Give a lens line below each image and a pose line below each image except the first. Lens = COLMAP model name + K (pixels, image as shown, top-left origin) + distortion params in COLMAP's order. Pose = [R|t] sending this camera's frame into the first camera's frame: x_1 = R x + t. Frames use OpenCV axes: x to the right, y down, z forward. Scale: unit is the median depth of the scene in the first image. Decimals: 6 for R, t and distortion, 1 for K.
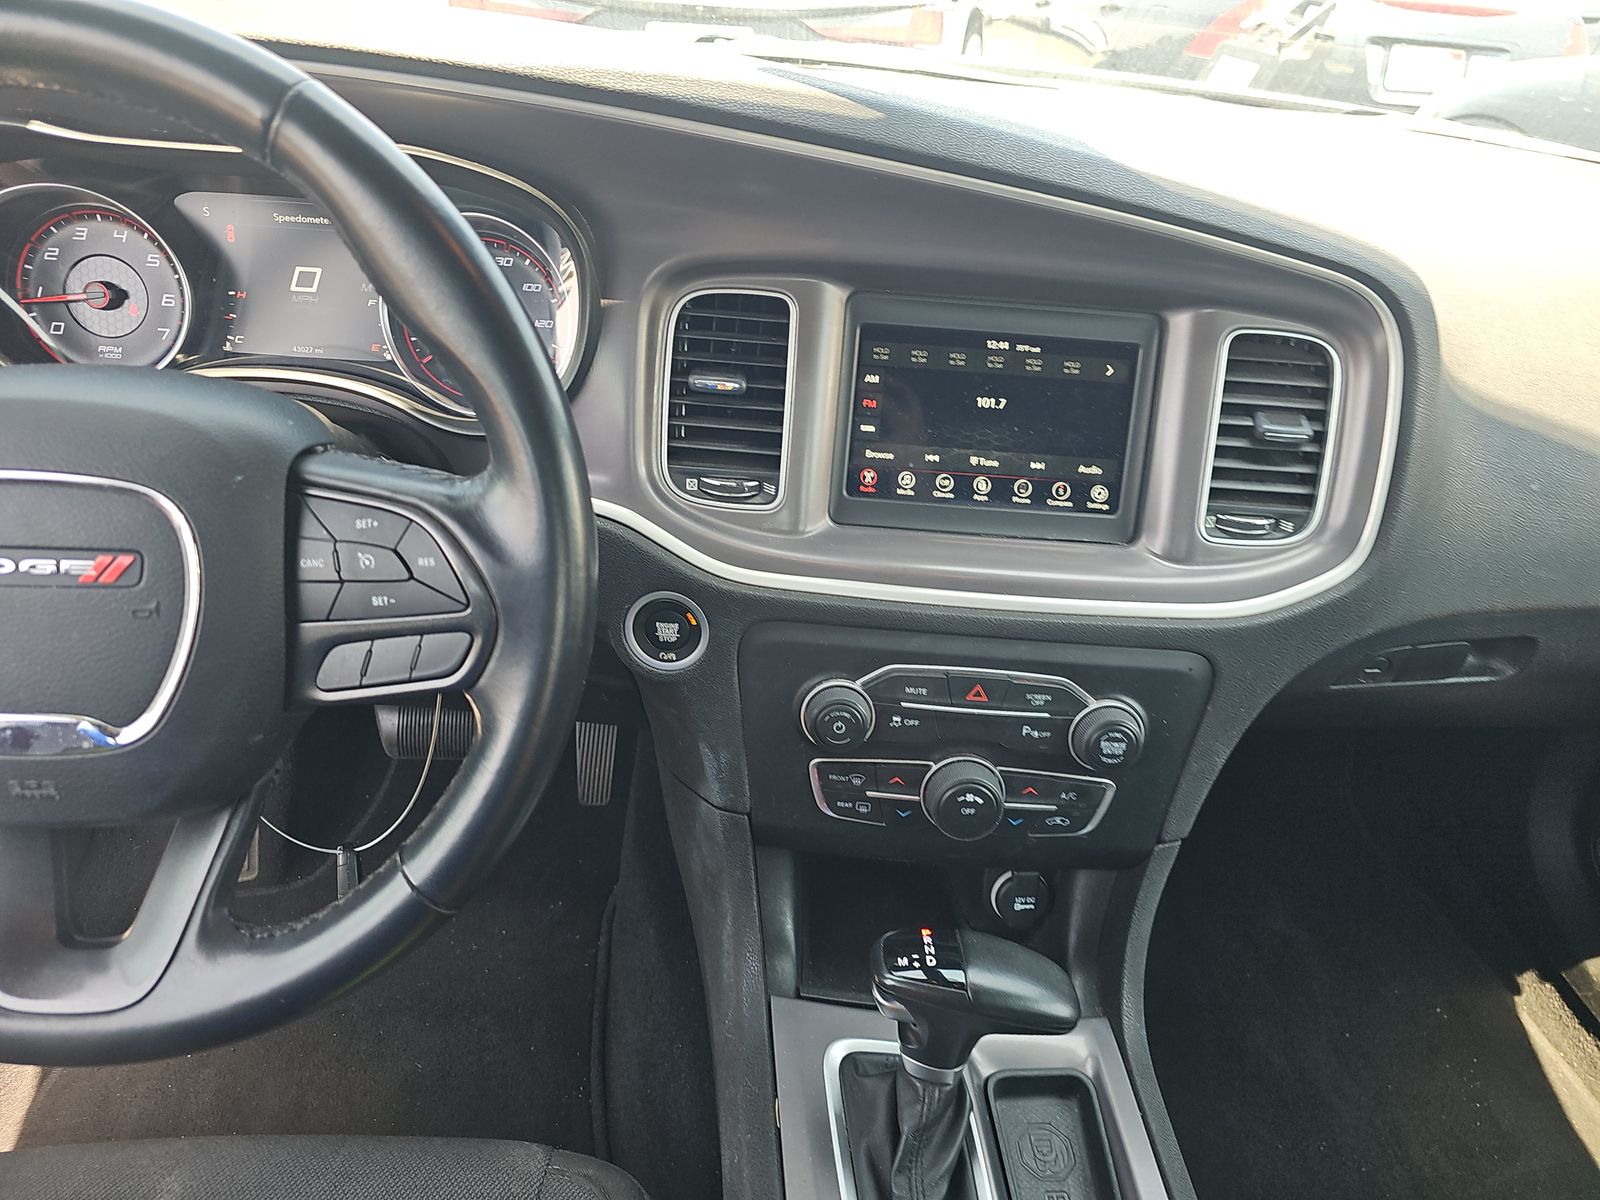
lens RADIAL K [[1097.8, 0, 777.2], [0, 1097.8, 558.3], [0, 0, 1]] dist [0.073833, -0.085832]
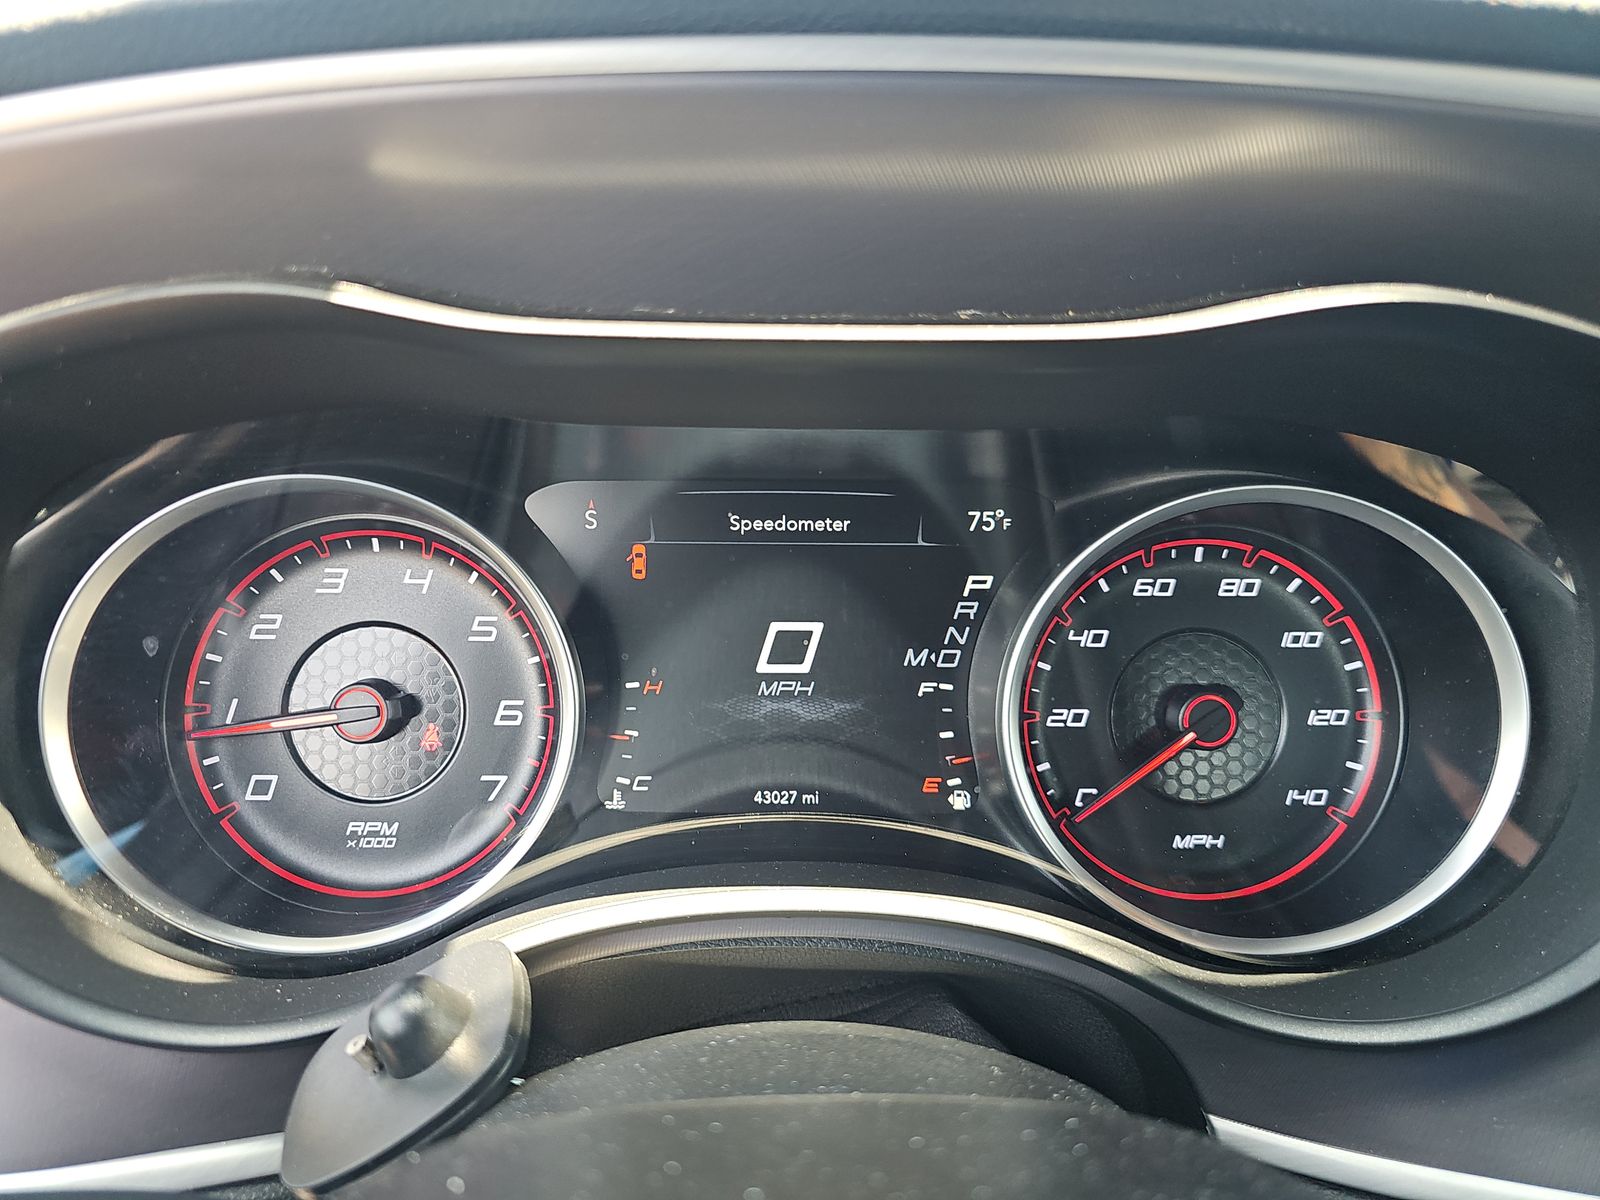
lens RADIAL K [[1097.8, 0, 777.2], [0, 1097.8, 558.3], [0, 0, 1]] dist [0.073833, -0.085832]
pose [[0.998300, -0.051040, -0.028138, -0.431168], [0.042668, 0.968906, -0.243724, -0.181966], [0.039703, 0.242109, 0.969436, 0.565639]]
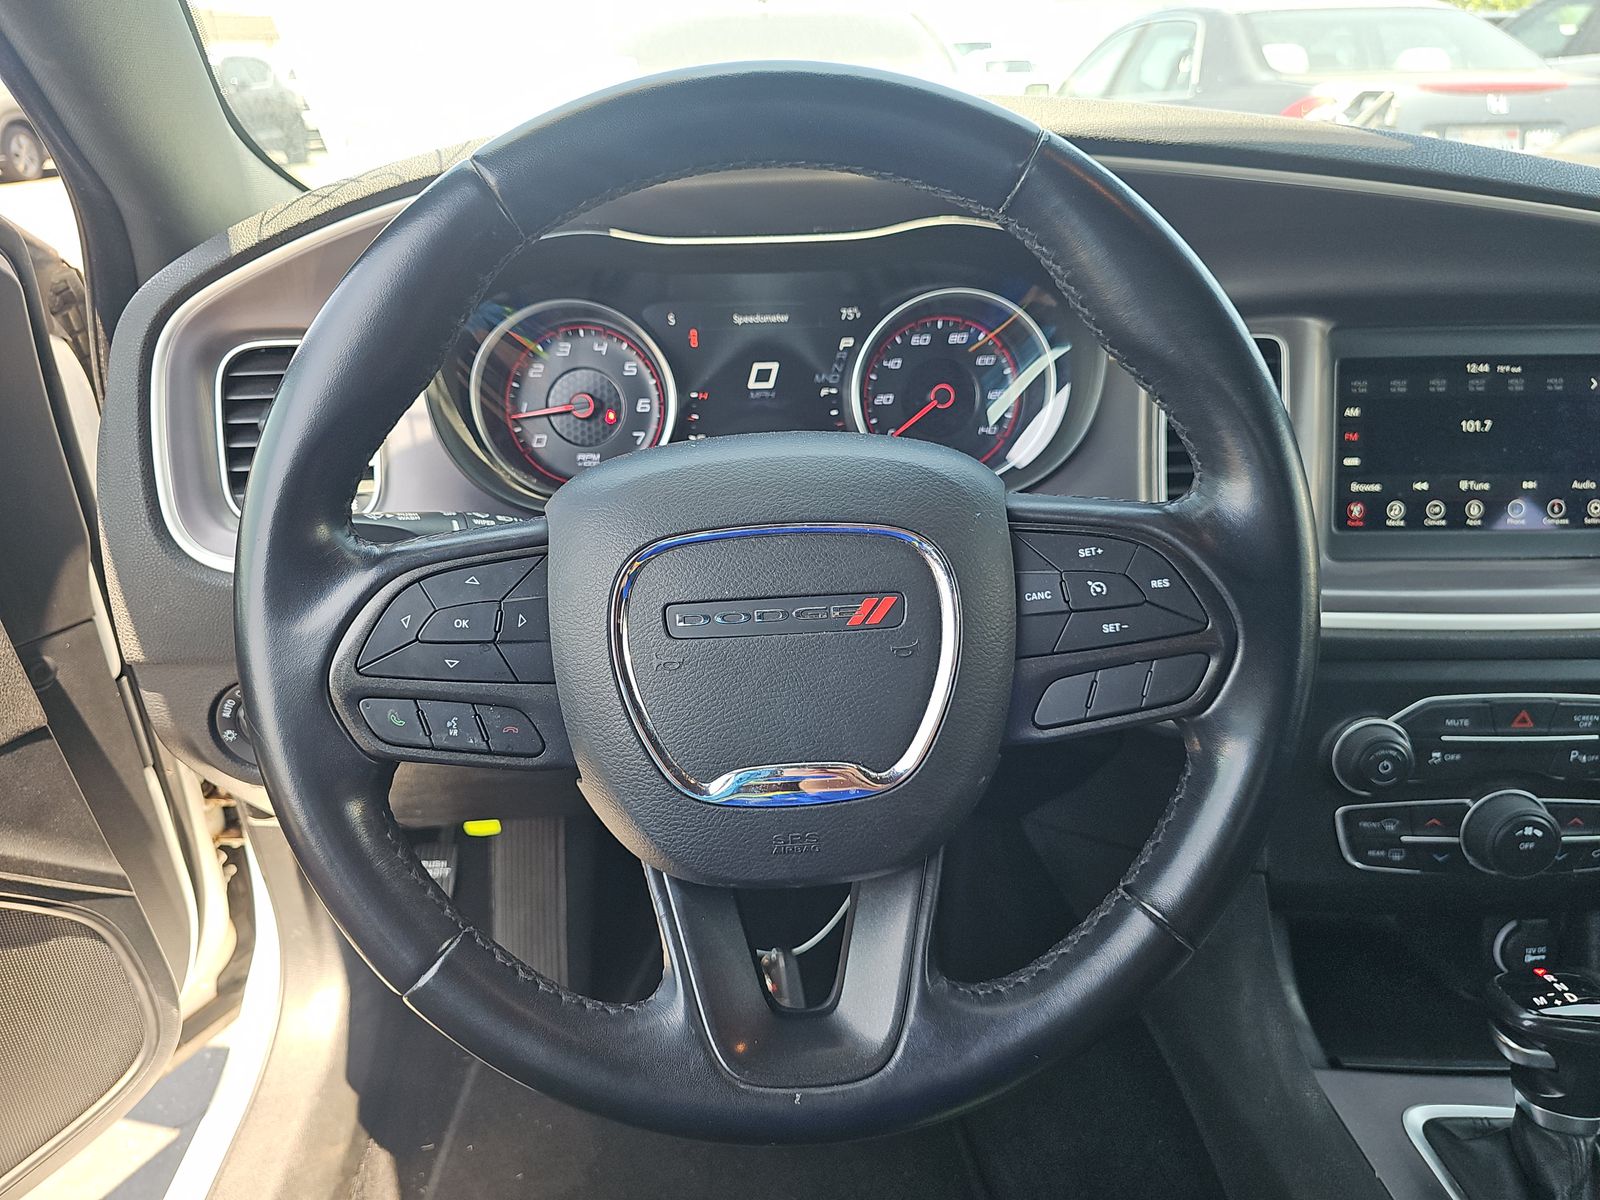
lens RADIAL K [[1097.8, 0, 777.2], [0, 1097.8, 558.3], [0, 0, 1]] dist [0.073833, -0.085832]
pose [[0.995960, -0.084402, -0.030665, -0.409740], [0.080074, 0.989273, -0.122179, 0.048739], [0.040648, 0.119230, 0.992034, -0.005275]]
